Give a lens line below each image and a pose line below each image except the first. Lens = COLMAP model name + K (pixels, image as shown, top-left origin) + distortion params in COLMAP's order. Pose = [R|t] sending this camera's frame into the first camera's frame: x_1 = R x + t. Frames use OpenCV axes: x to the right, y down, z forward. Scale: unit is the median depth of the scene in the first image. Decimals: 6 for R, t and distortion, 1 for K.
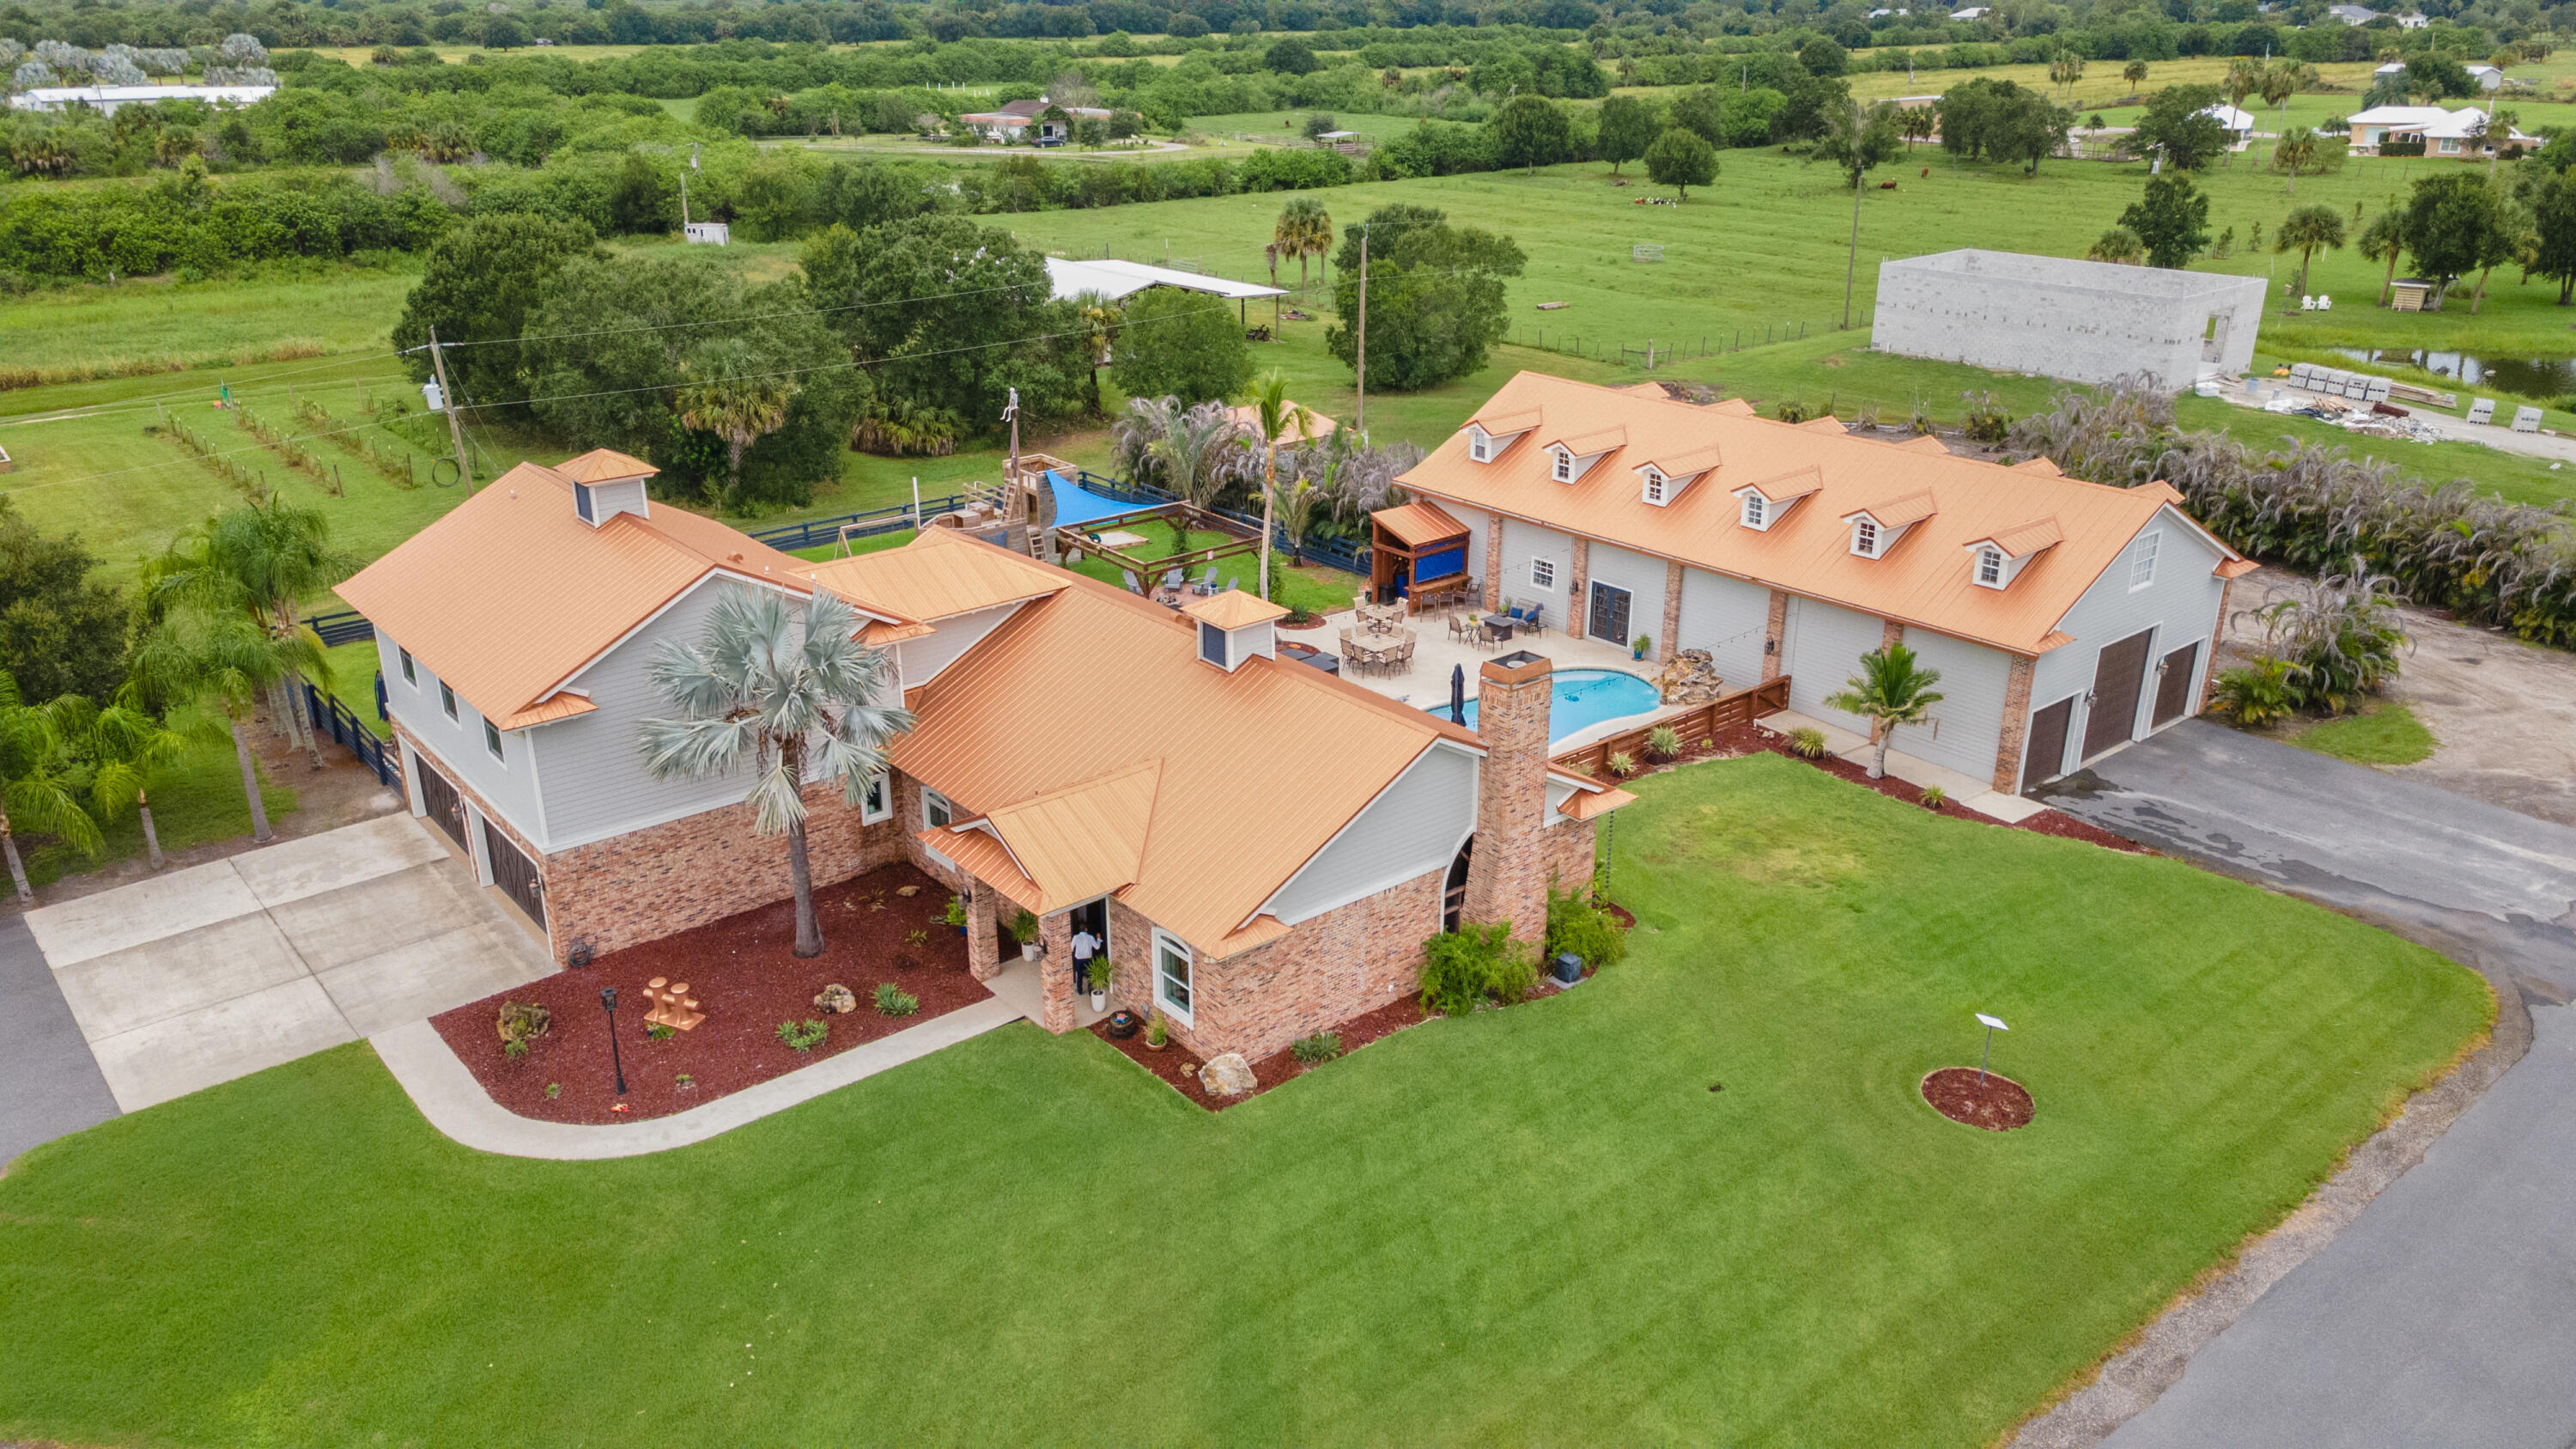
lens RADIAL K [[1877.7, 0, 1293.5], [0, 1877.7, 753.3], [0, 0, 1]] dist [0.010357, 0.055034]
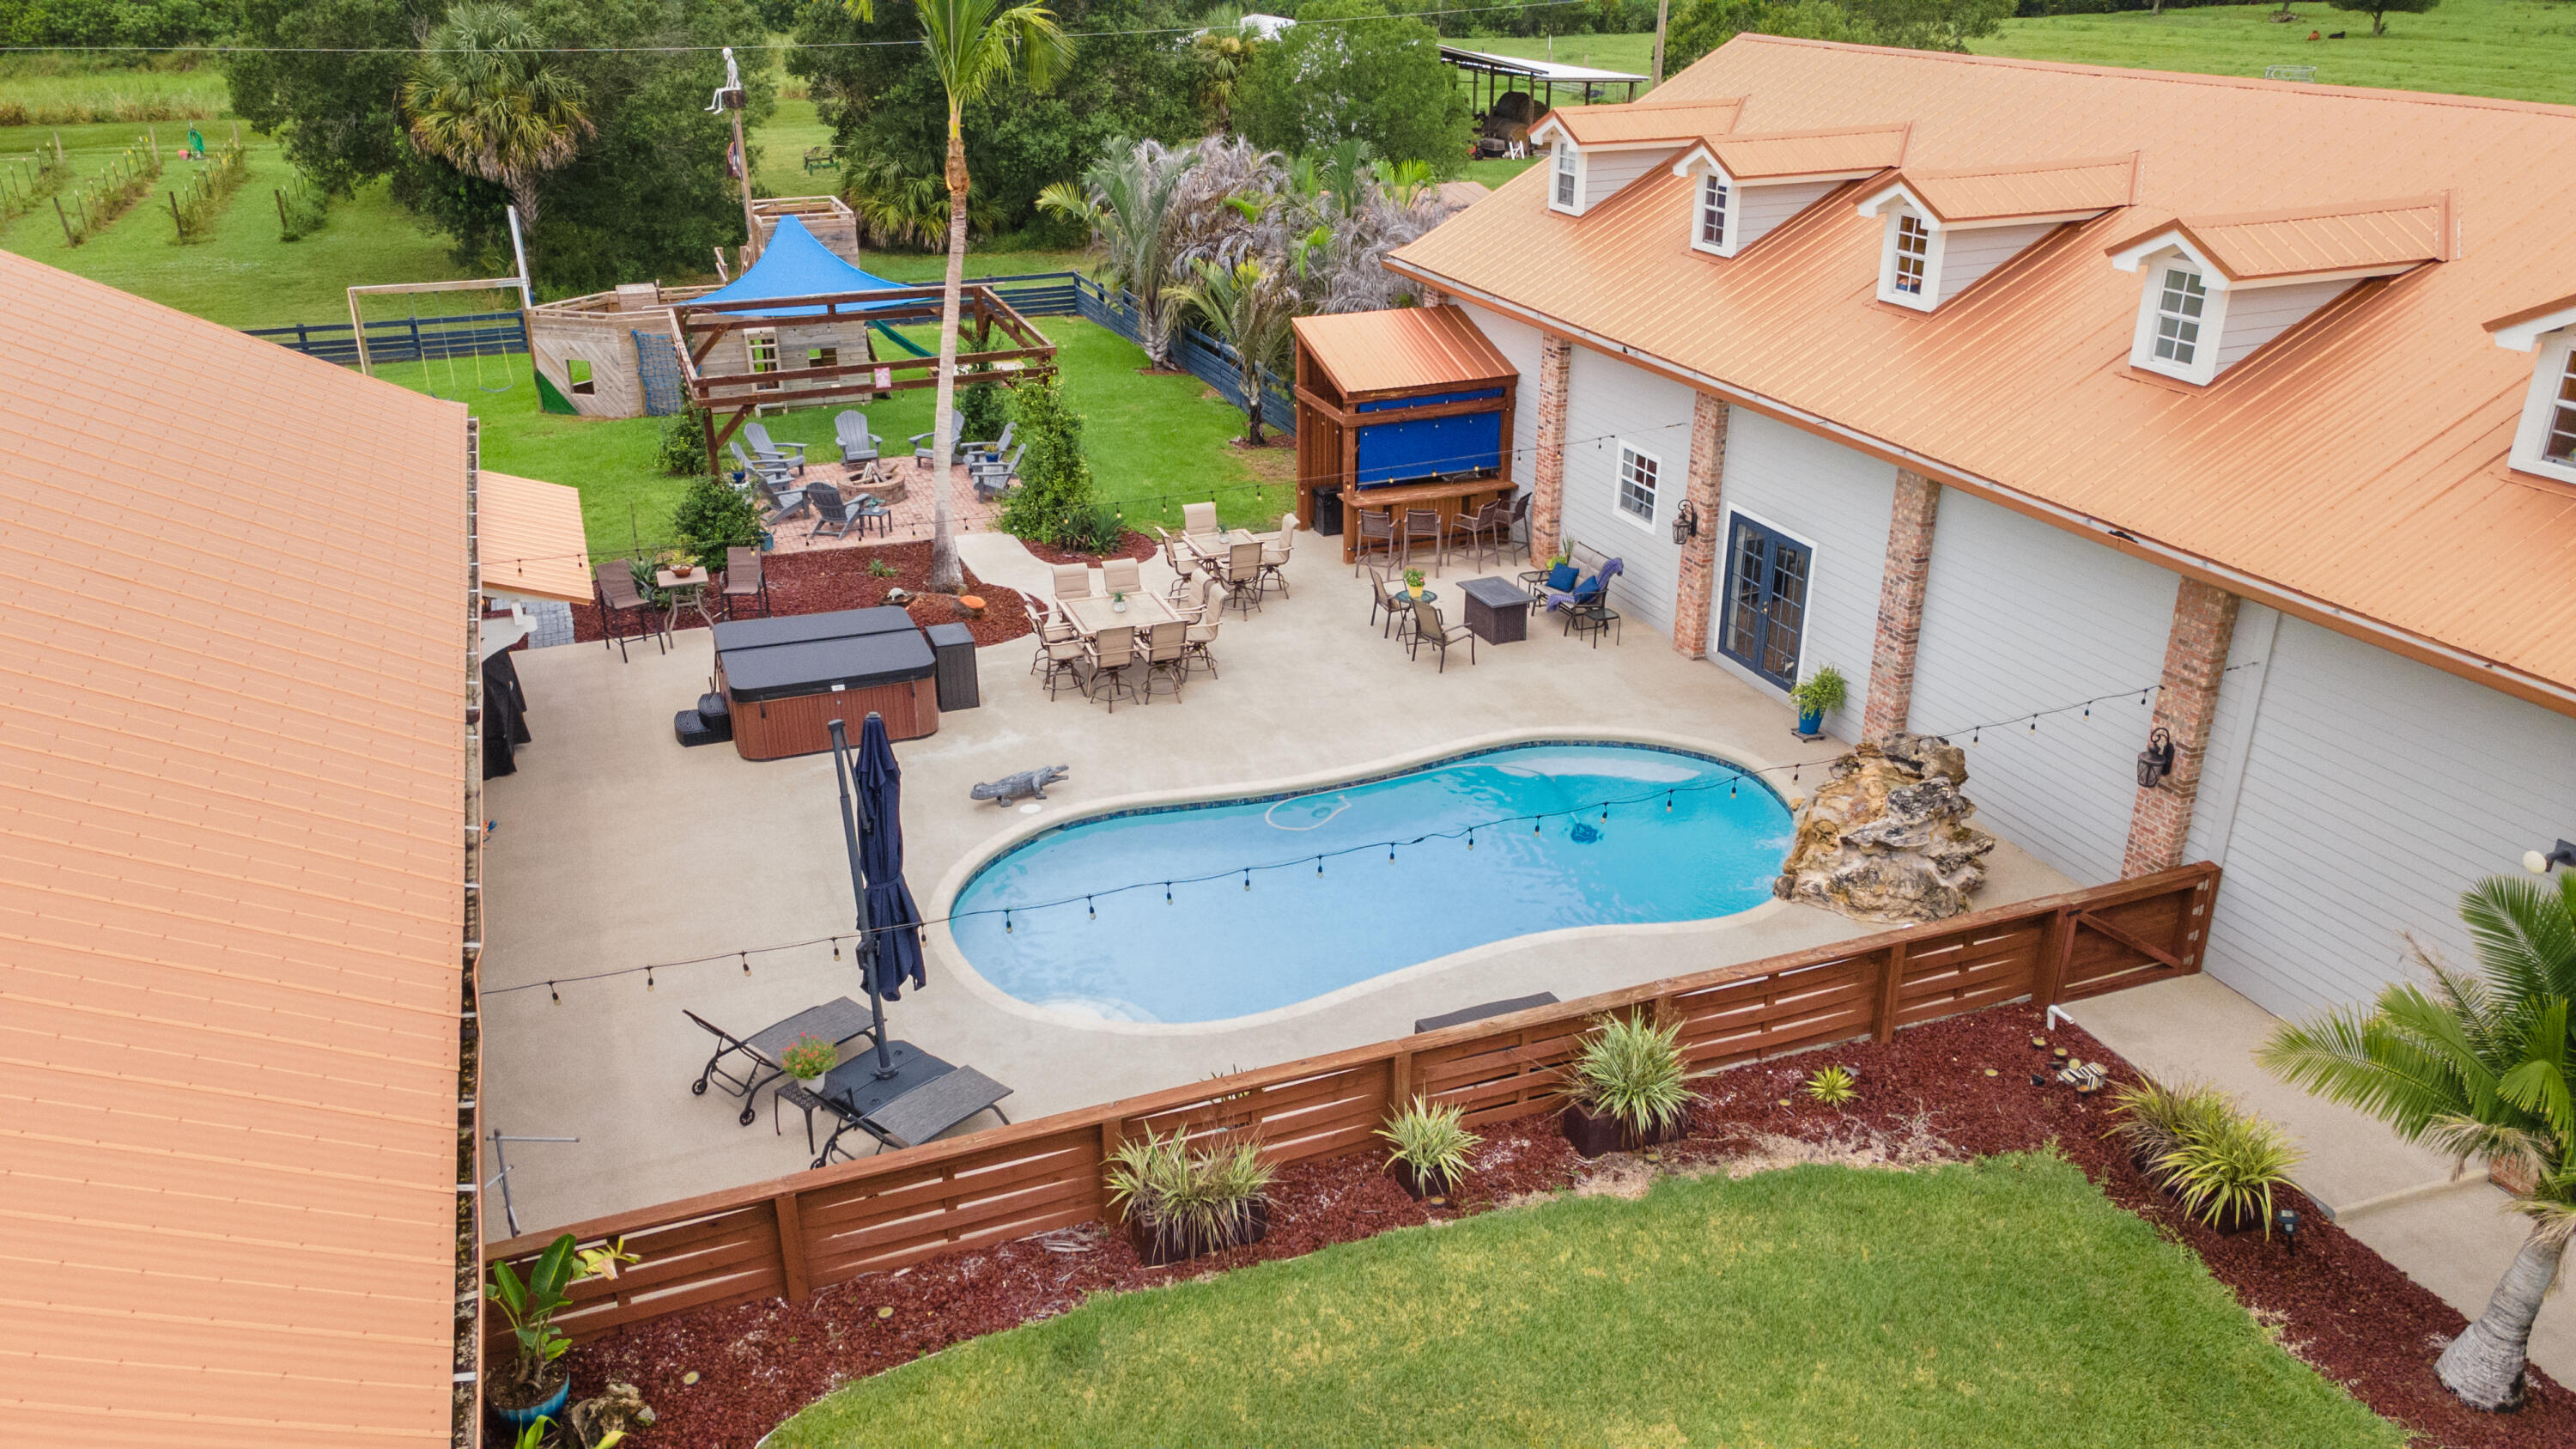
lens RADIAL K [[1892.8, 0, 1314.4], [0, 1892.8, 729.1], [0, 0, 1]] dist [0.027766, -0.001426]
pose [[0.951270, 0.121413, -0.283450, 0.196673], [-0.115603, 0.992599, 0.037203, -0.053973], [0.285869, -0.002622, 0.958265, 0.624273]]
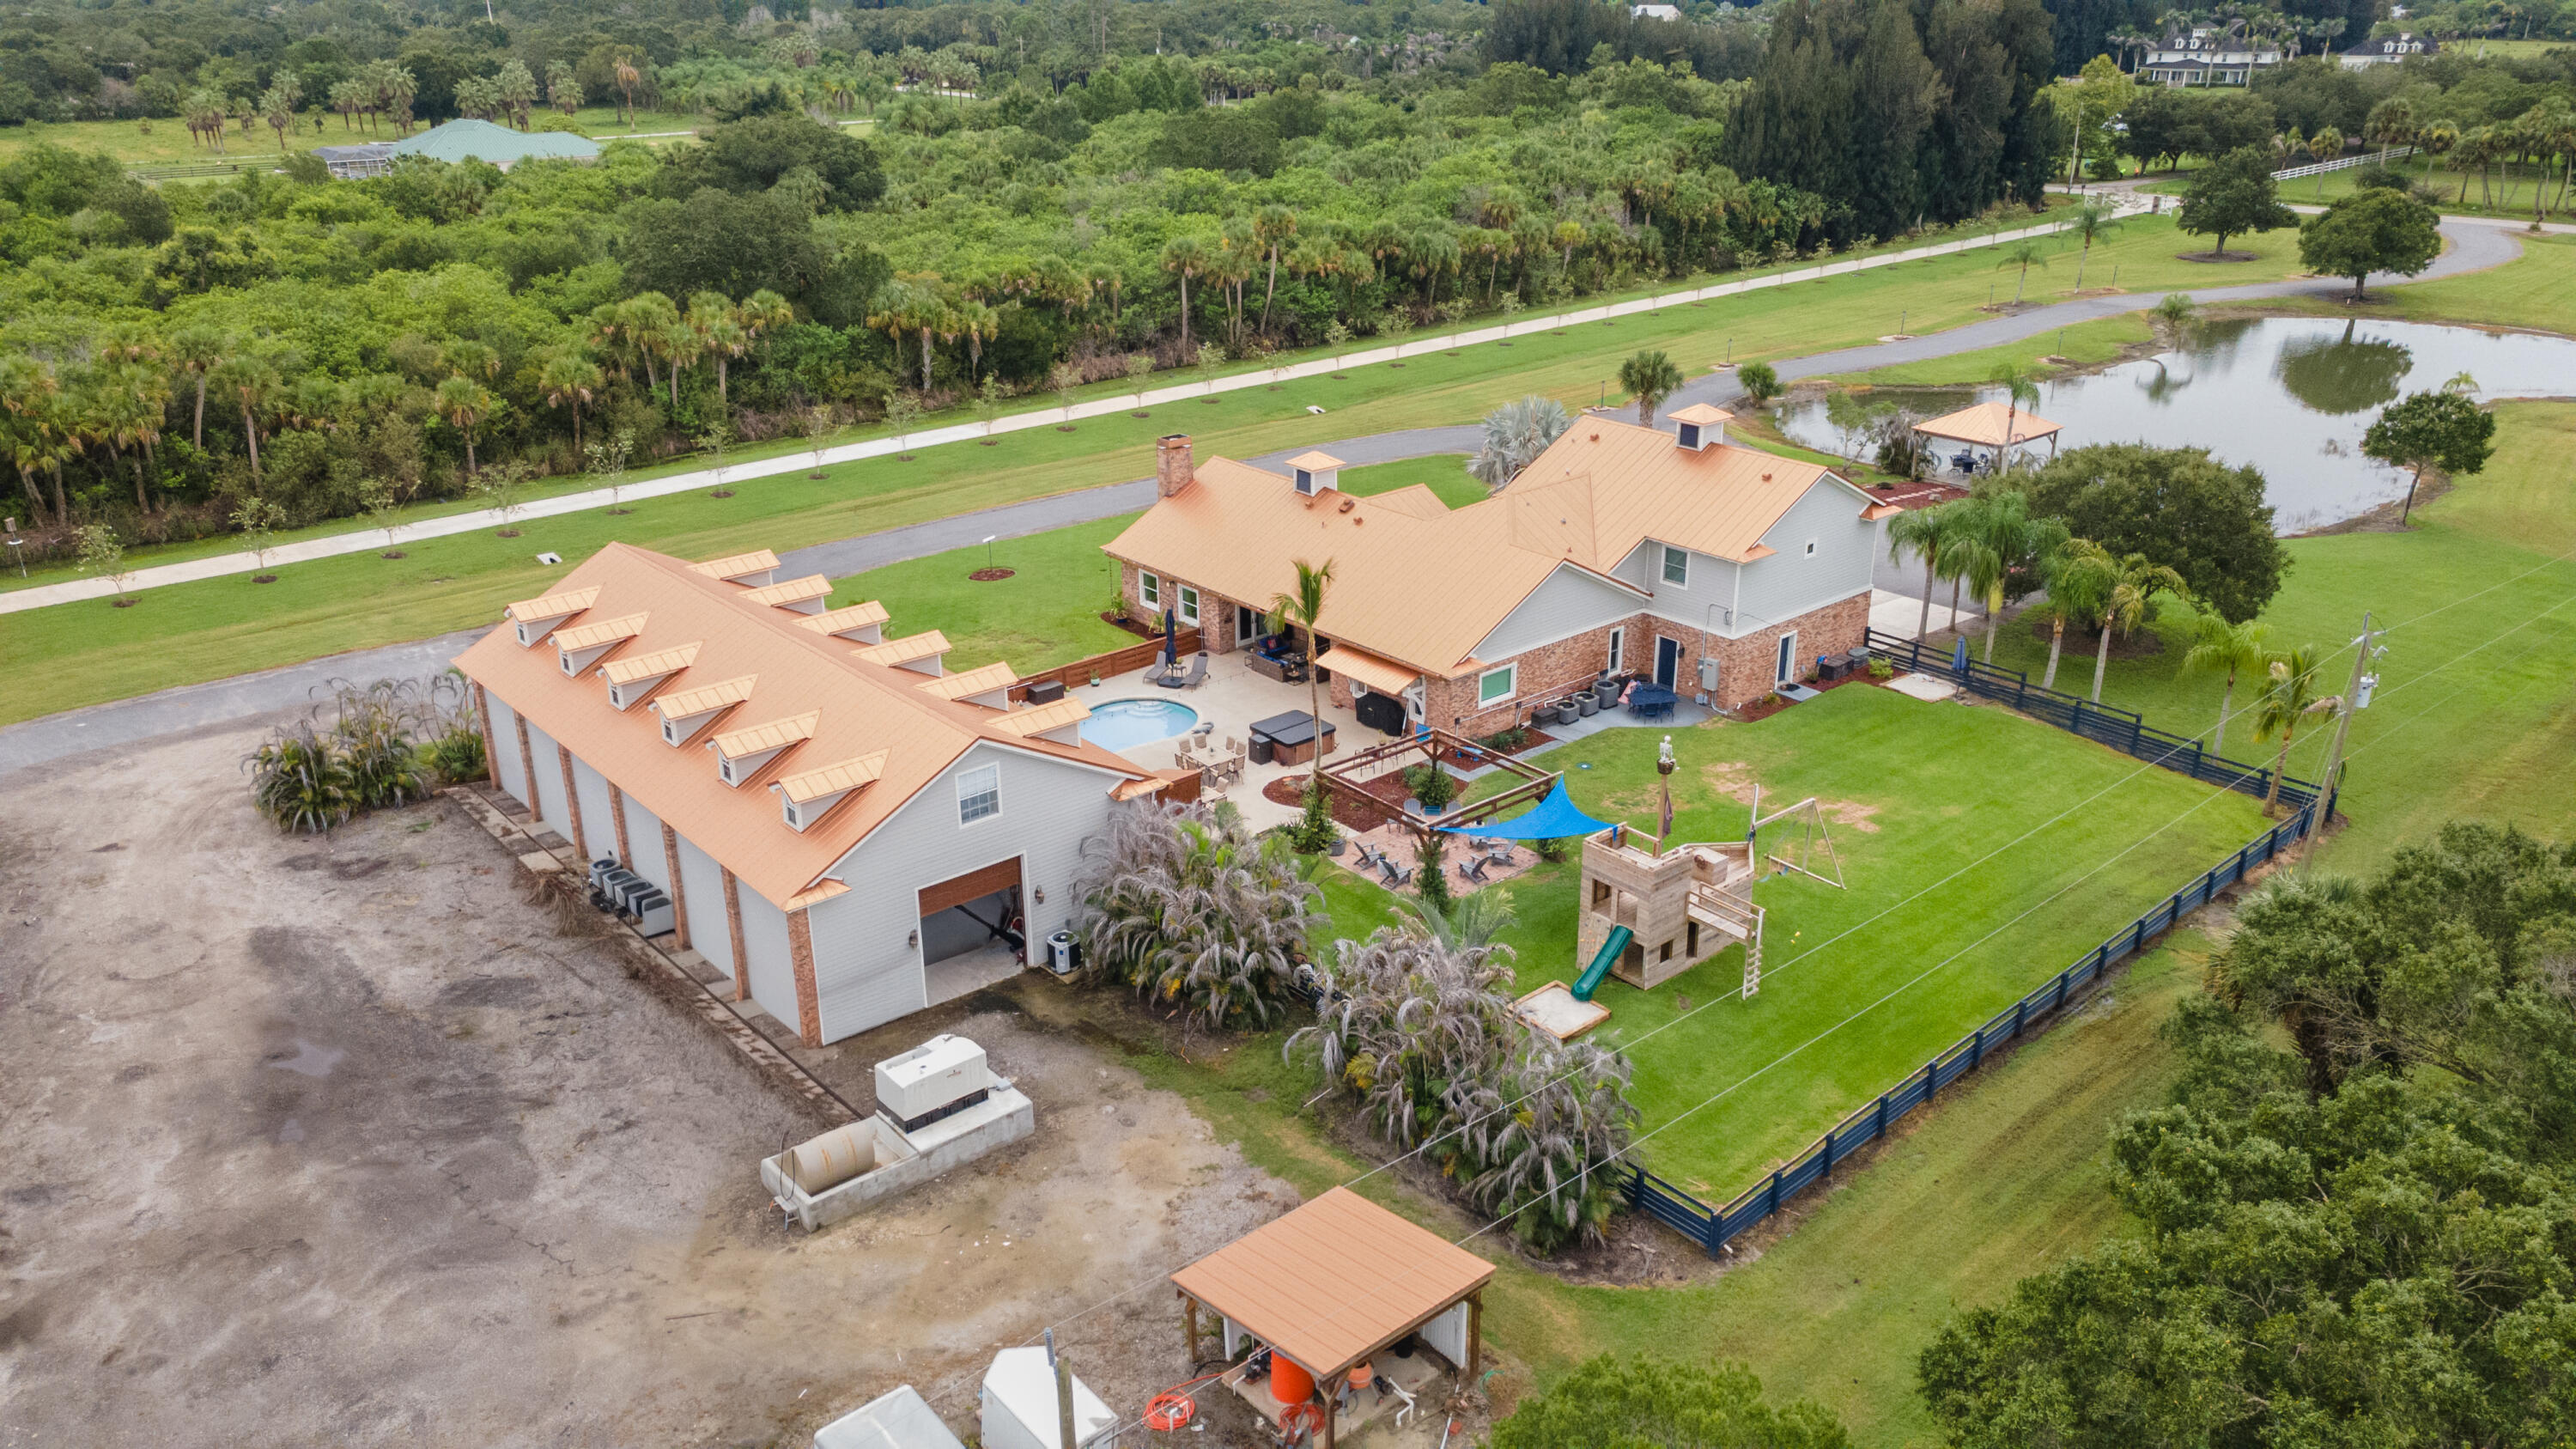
lens RADIAL K [[1892.8, 0, 1314.4], [0, 1892.8, 729.1], [0, 0, 1]] dist [0.027766, -0.001426]
pose [[-0.999749, 0.010782, -0.019654, 0.008114], [-0.006176, 0.710310, 0.703862, -0.831362], [0.021550, 0.703806, -0.710065, 1.747205]]
